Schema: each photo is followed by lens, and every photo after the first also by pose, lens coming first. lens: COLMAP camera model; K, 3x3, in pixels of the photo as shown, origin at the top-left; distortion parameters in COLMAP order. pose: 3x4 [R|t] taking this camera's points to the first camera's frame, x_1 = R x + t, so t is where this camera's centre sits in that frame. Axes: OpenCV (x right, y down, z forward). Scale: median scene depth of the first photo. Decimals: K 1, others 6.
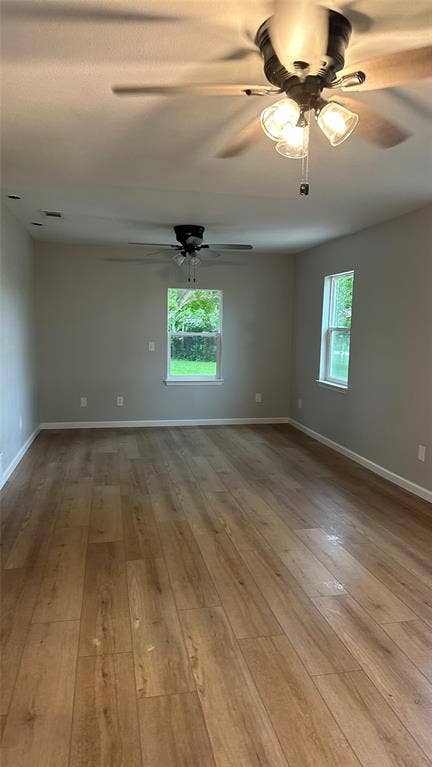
lens RADIAL K [[536.9, 0, 226.7], [0, 536.9, 374.3], [0, 0, 1]] dist [0.040654, -0.065288]
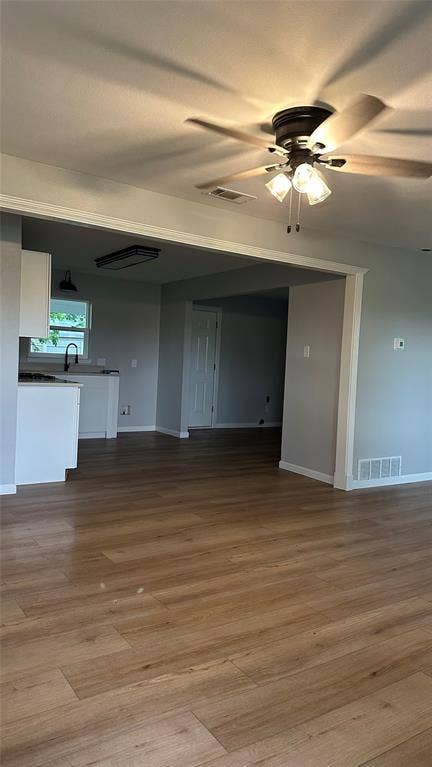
lens RADIAL K [[536.9, 0, 213.2], [0, 536.9, 388.1], [0, 0, 1]] dist [0.040654, -0.065288]
pose [[0.357624, 0.041817, -0.932929, 1.218330], [-0.122038, 0.992523, -0.002293, 0.095352], [0.925857, 0.114673, 0.360053, 0.303522]]
